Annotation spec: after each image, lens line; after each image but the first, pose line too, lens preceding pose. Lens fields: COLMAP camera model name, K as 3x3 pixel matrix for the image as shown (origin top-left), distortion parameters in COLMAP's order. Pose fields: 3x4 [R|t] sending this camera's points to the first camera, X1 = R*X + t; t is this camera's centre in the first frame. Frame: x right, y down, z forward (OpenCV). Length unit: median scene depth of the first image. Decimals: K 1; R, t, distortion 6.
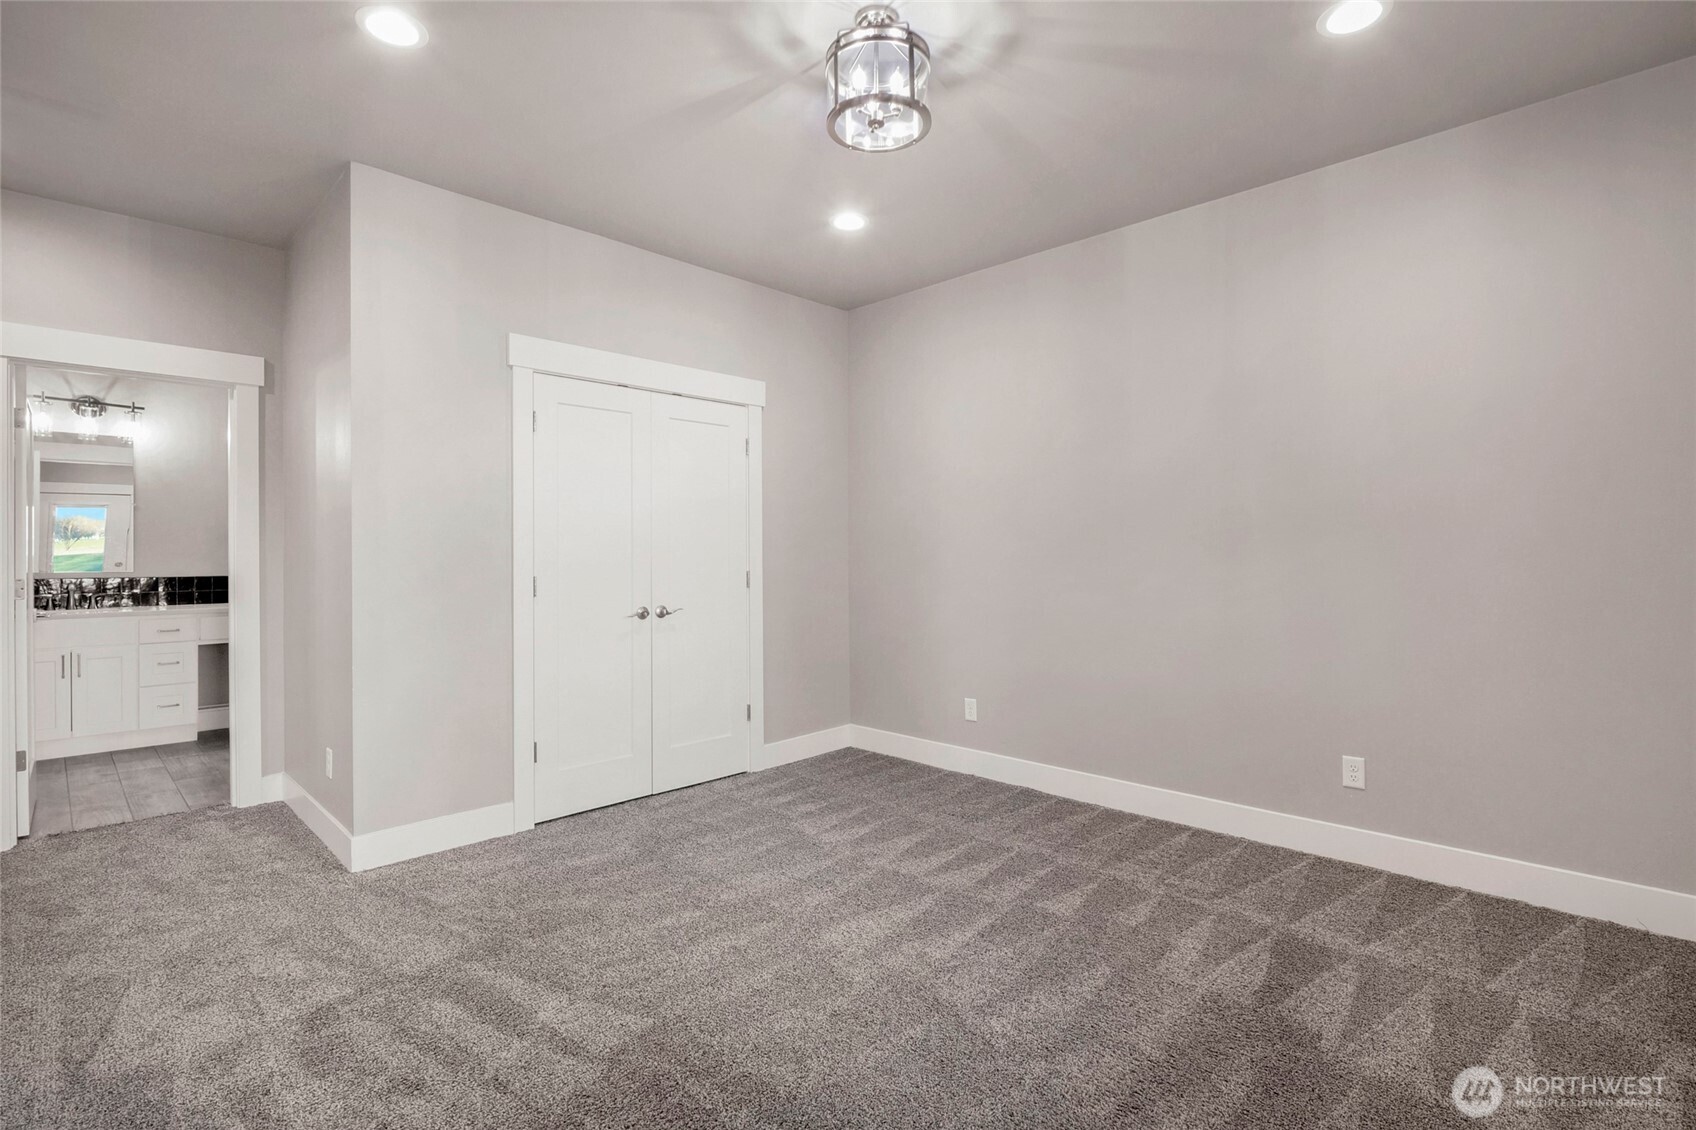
lens RADIAL K [[809.7, 0, 847.0], [0, 809.7, 552.3], [0, 0, 1]] dist [-0.014213, -0.001484]
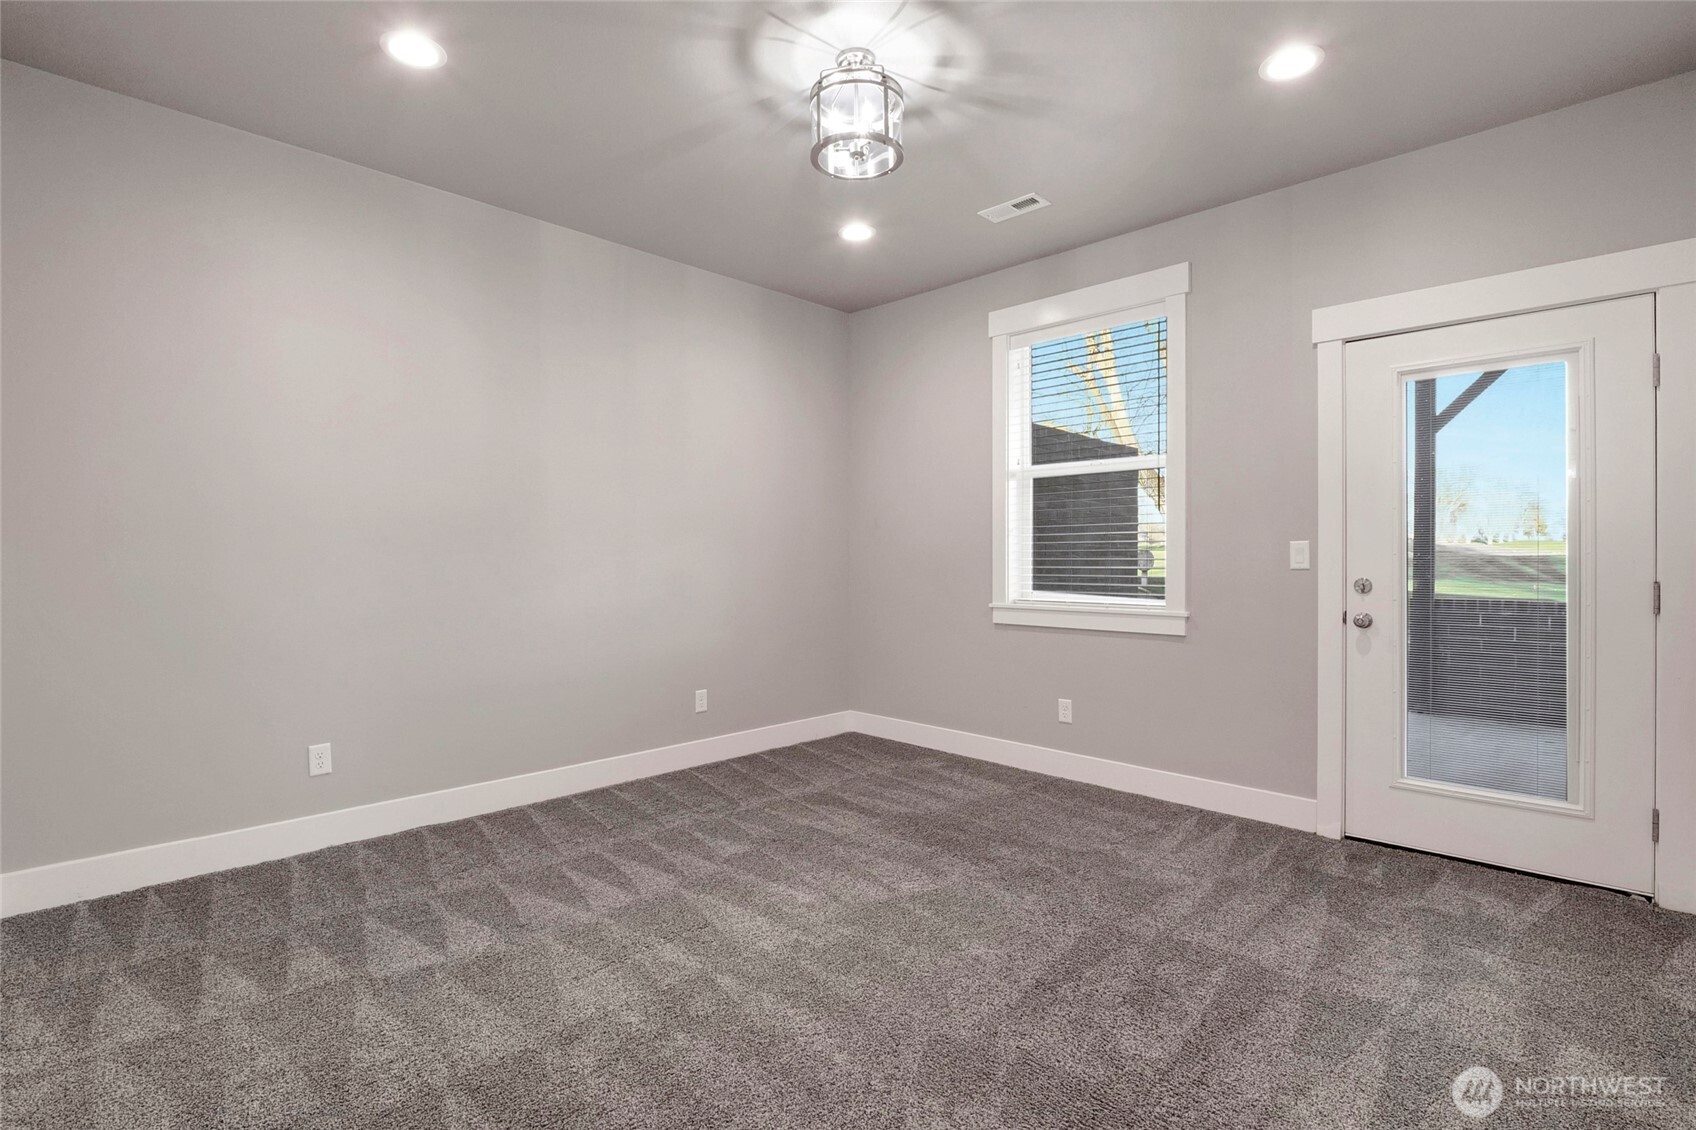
lens RADIAL K [[809.7, 0, 845.5], [0, 809.7, 558.1], [0, 0, 1]] dist [-0.014213, -0.001484]
pose [[-0.006982, -0.005944, 0.999958, -0.794246], [-0.002456, 0.999979, 0.005927, 0.013229], [-0.999973, -0.002415, -0.006996, 0.752686]]
